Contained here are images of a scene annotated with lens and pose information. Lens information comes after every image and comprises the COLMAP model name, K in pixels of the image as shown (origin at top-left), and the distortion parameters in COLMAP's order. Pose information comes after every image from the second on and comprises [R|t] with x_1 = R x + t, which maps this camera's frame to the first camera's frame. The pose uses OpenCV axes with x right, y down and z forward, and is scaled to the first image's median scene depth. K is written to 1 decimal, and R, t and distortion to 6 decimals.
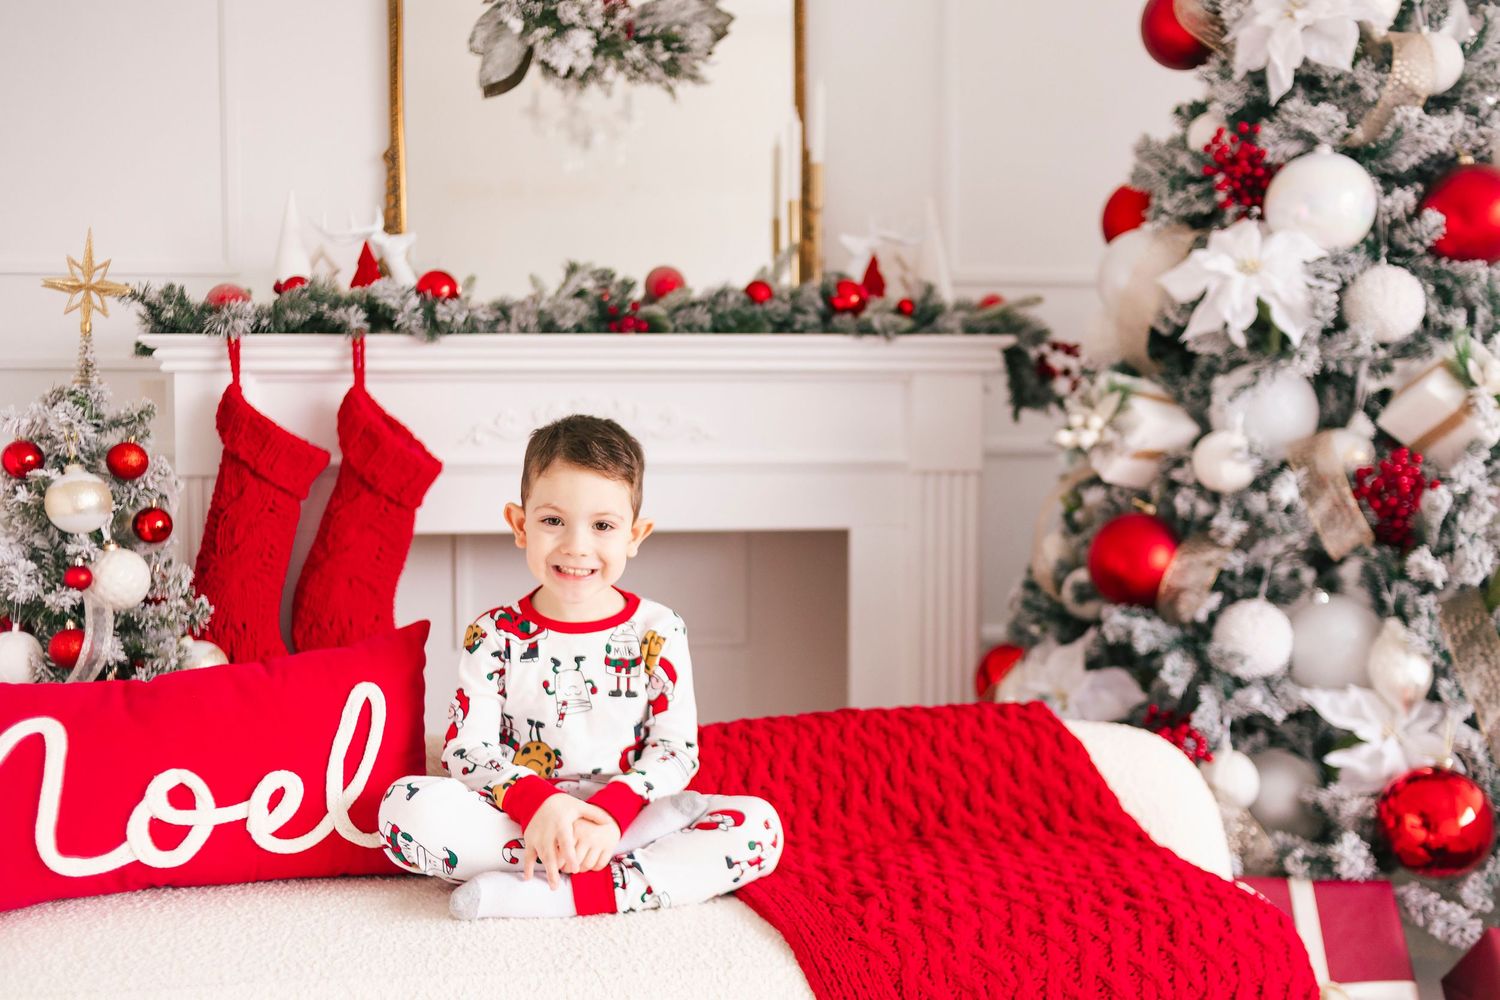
lens RADIAL K [[1525.8, 0, 766.7], [0, 1525.8, 499.5], [0, 0, 1]] dist [0.005570, 0.000000]
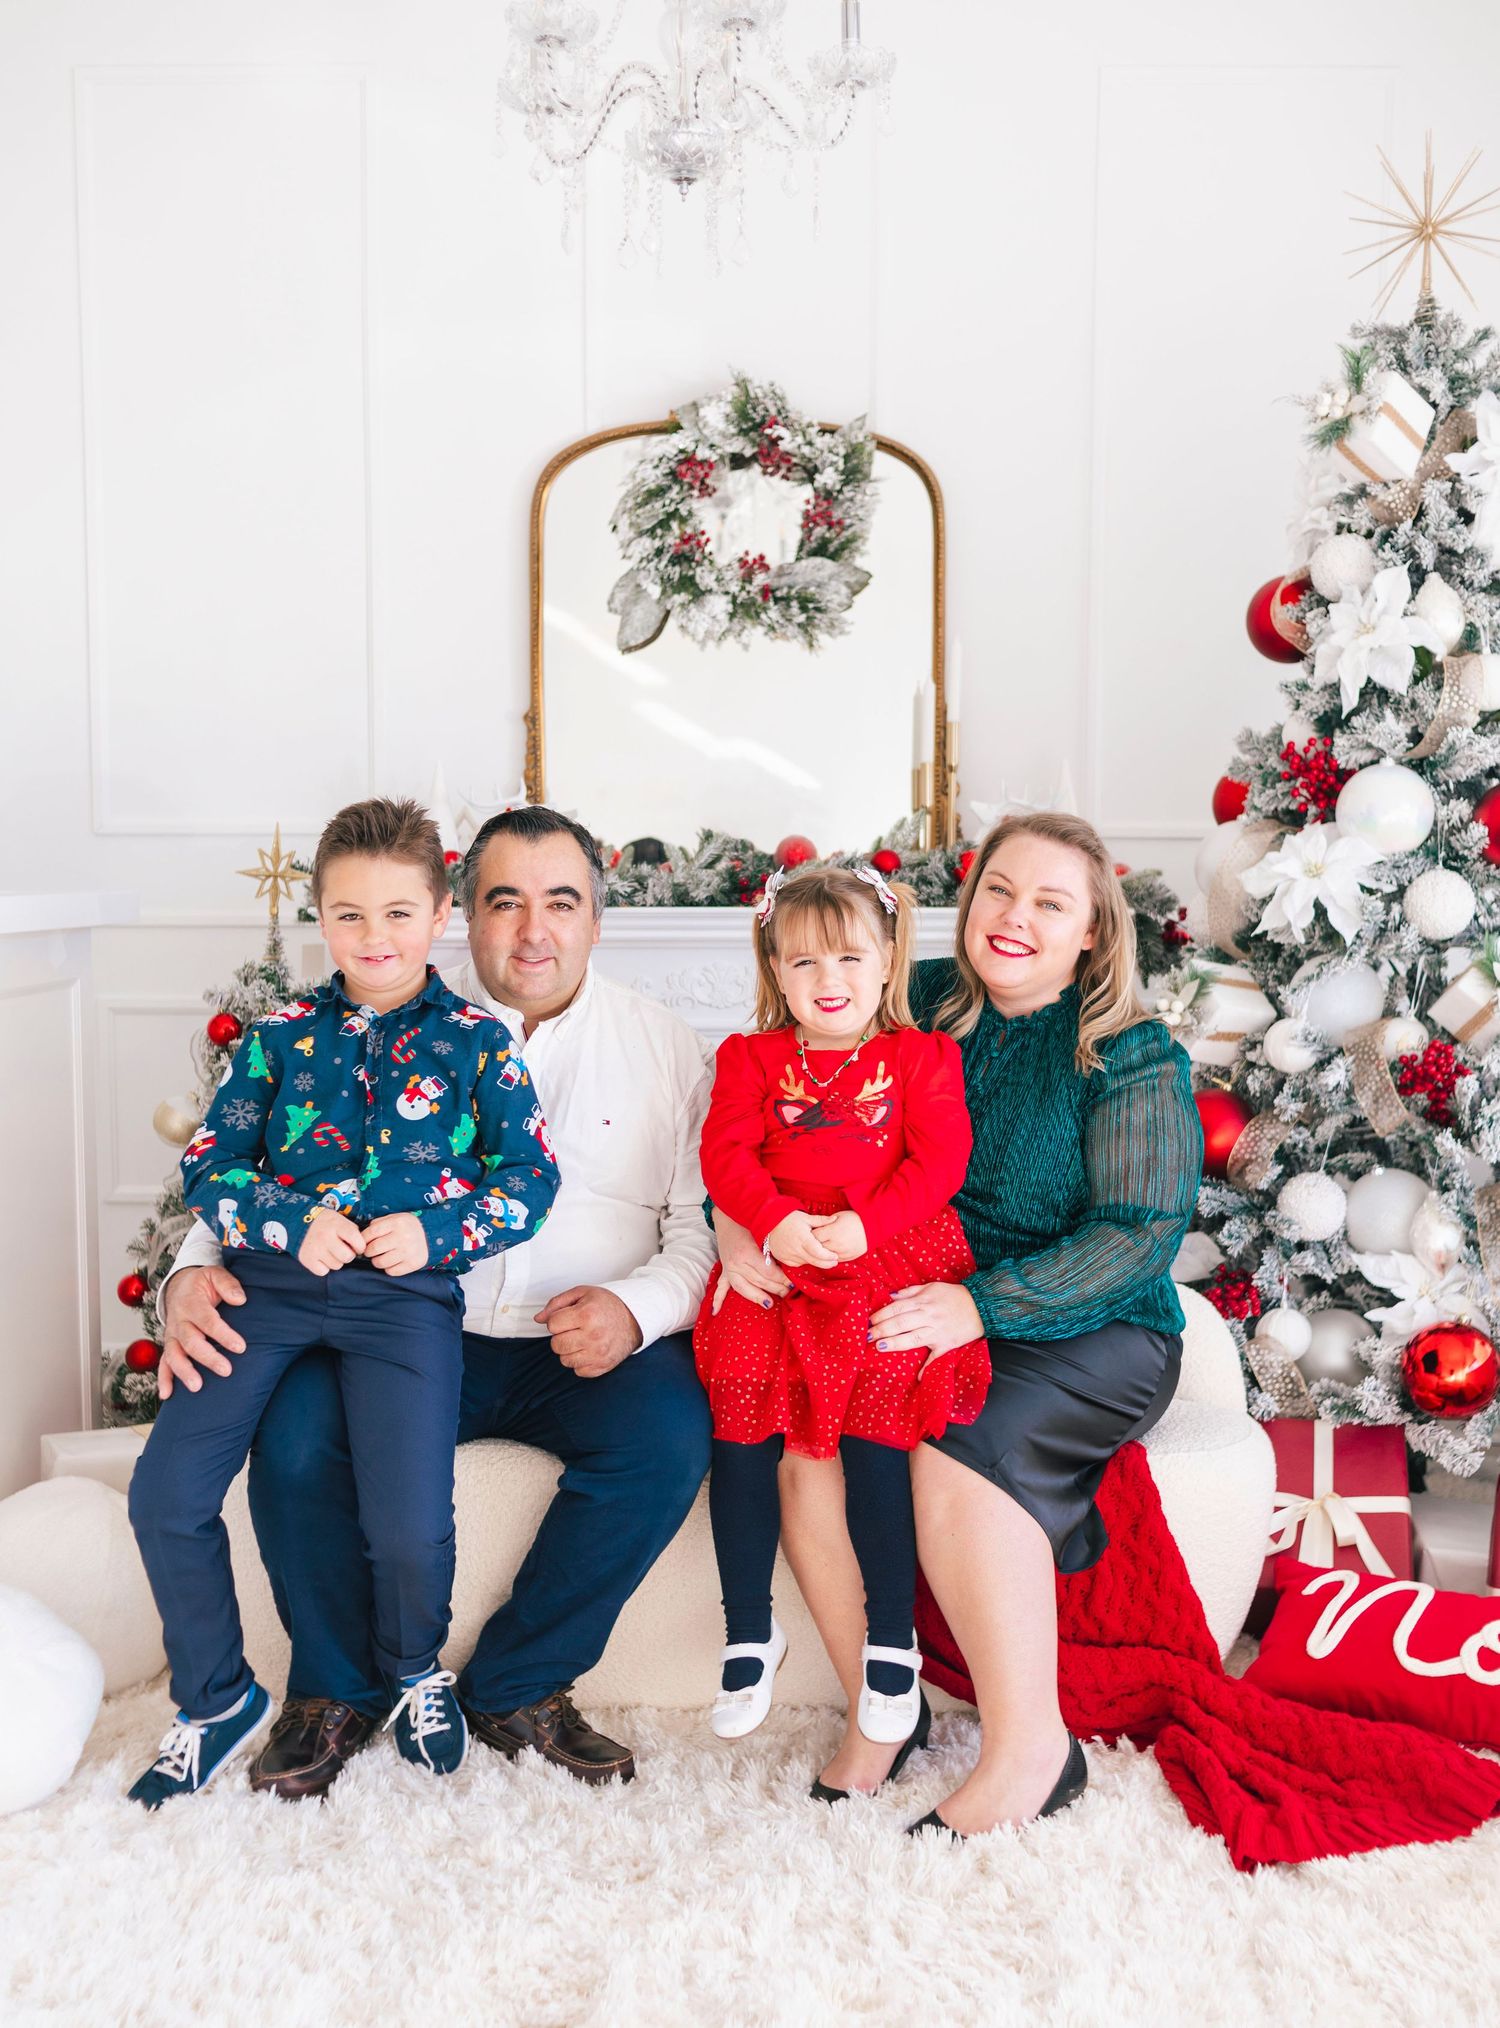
lens RADIAL K [[2325.0, 0, 765.0], [0, 2325.0, 1085.6], [0, 0, 1]] dist [0.001616, 0.000000]
pose [[0.994080, 0.014996, -0.107607, 0.090286], [-0.010852, 0.999180, 0.038997, -0.049597], [0.108103, -0.037598, 0.993428, -0.607278]]
